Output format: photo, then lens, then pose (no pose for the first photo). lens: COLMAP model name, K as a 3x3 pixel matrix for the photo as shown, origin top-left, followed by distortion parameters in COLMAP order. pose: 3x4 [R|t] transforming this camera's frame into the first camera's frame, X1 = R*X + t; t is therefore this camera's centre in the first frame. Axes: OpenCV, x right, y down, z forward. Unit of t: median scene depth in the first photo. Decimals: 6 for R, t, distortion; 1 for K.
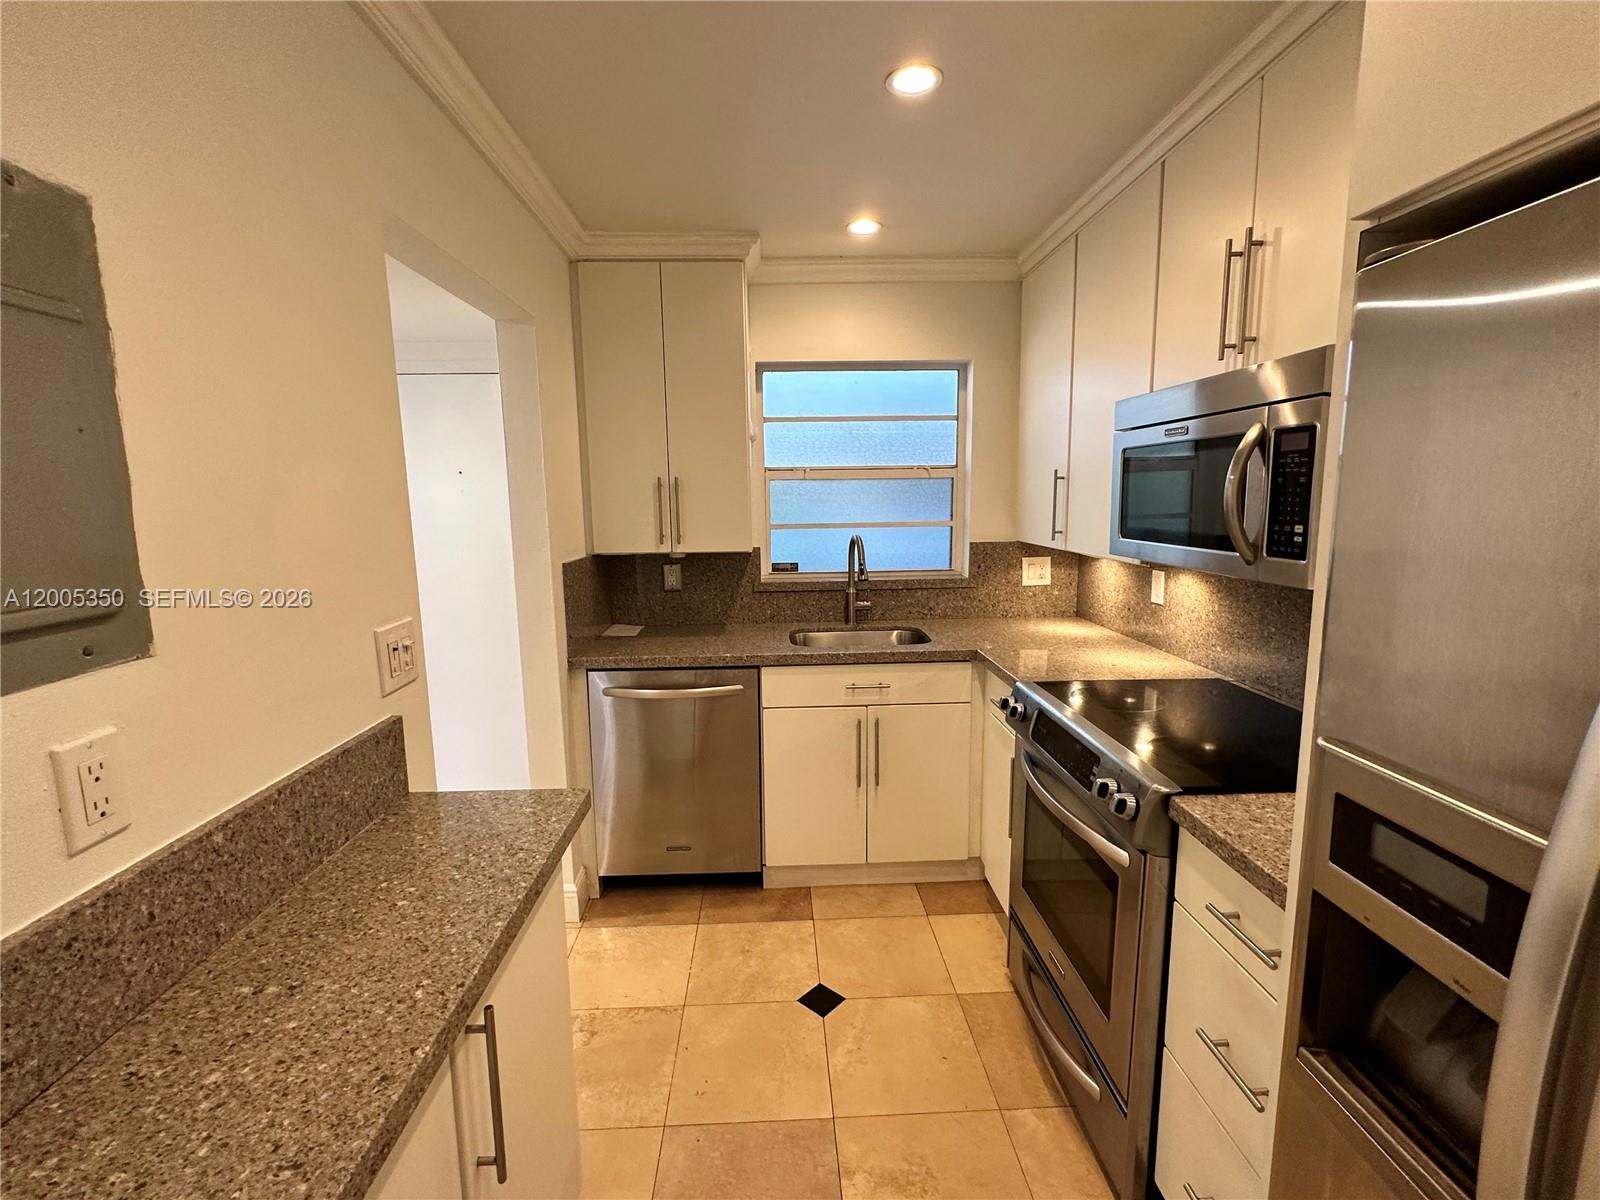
lens RADIAL K [[715.5, 0, 800.0], [0, 715.5, 600.0], [0, 0, 1]] dist [-0.002384, 0.000798]
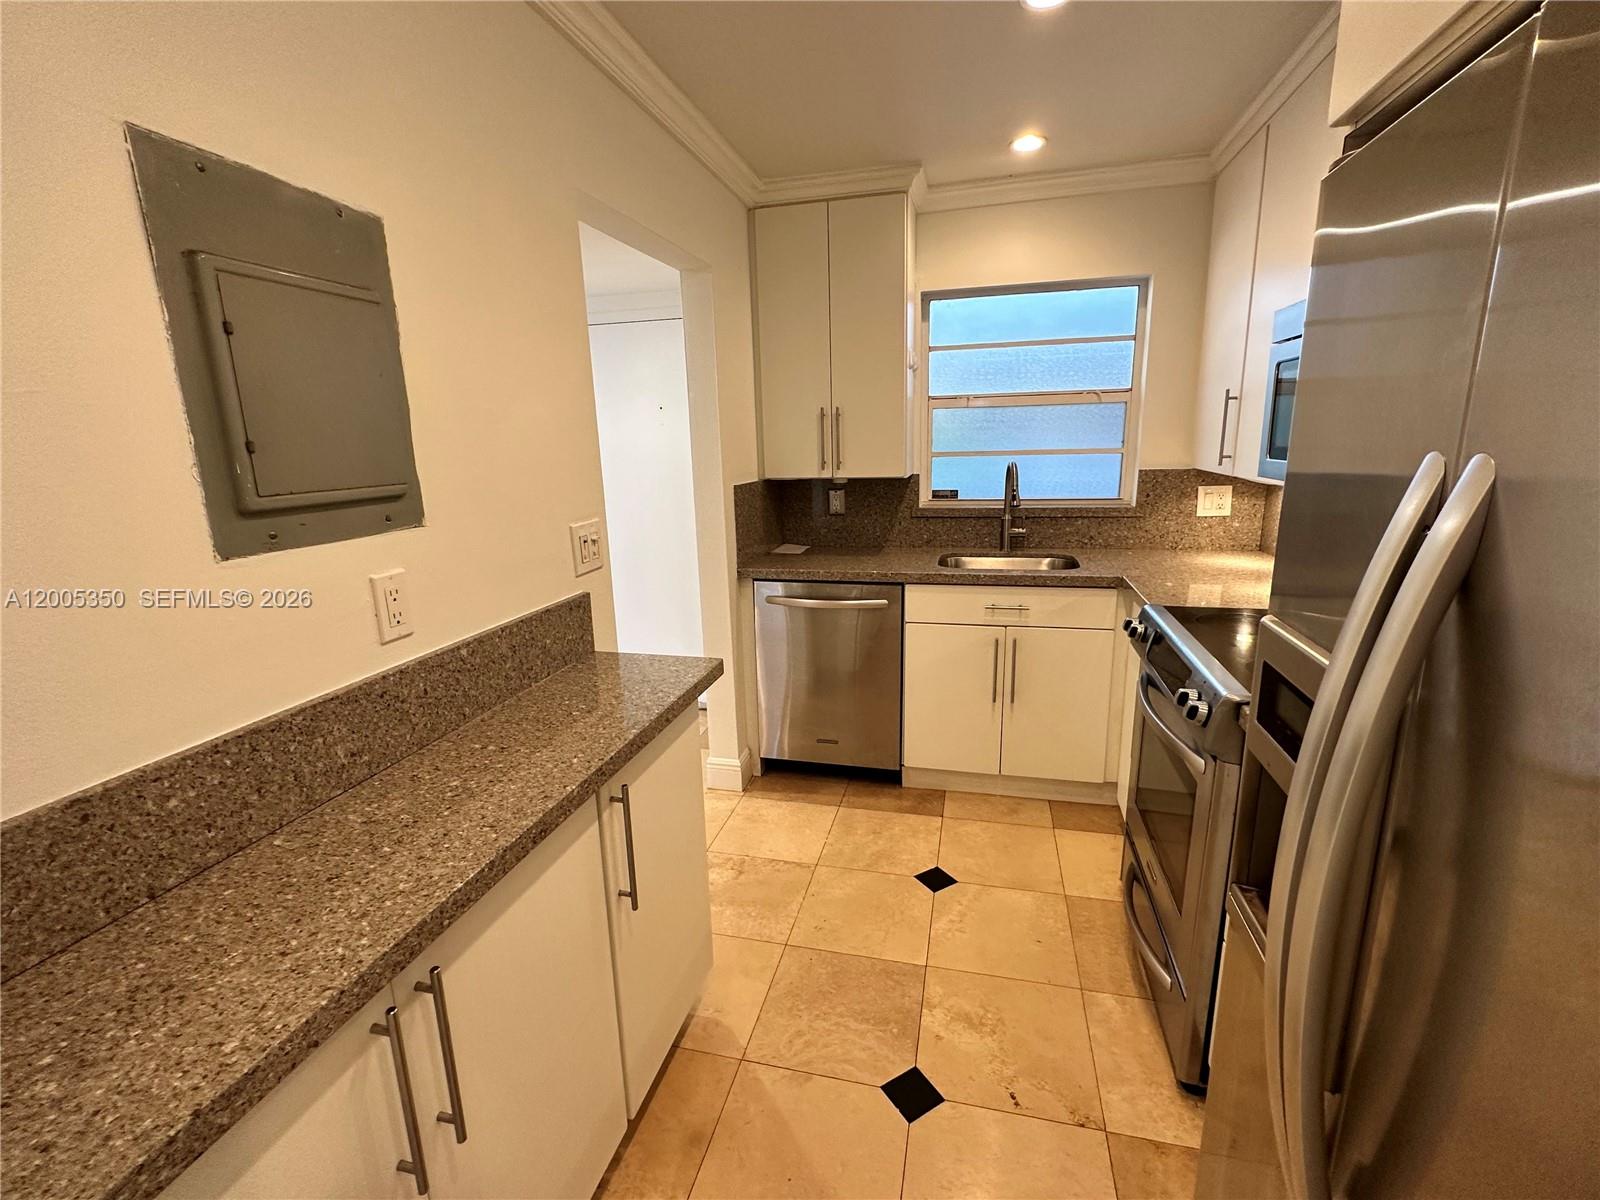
lens RADIAL K [[715.5, 0, 800.0], [0, 715.5, 600.0], [0, 0, 1]] dist [-0.002384, 0.000798]
pose [[0.958578, 0.051709, -0.280098, 0.098848], [-0.027578, 0.995612, 0.089418, 0.025665], [0.283493, -0.077989, 0.955798, -0.080376]]
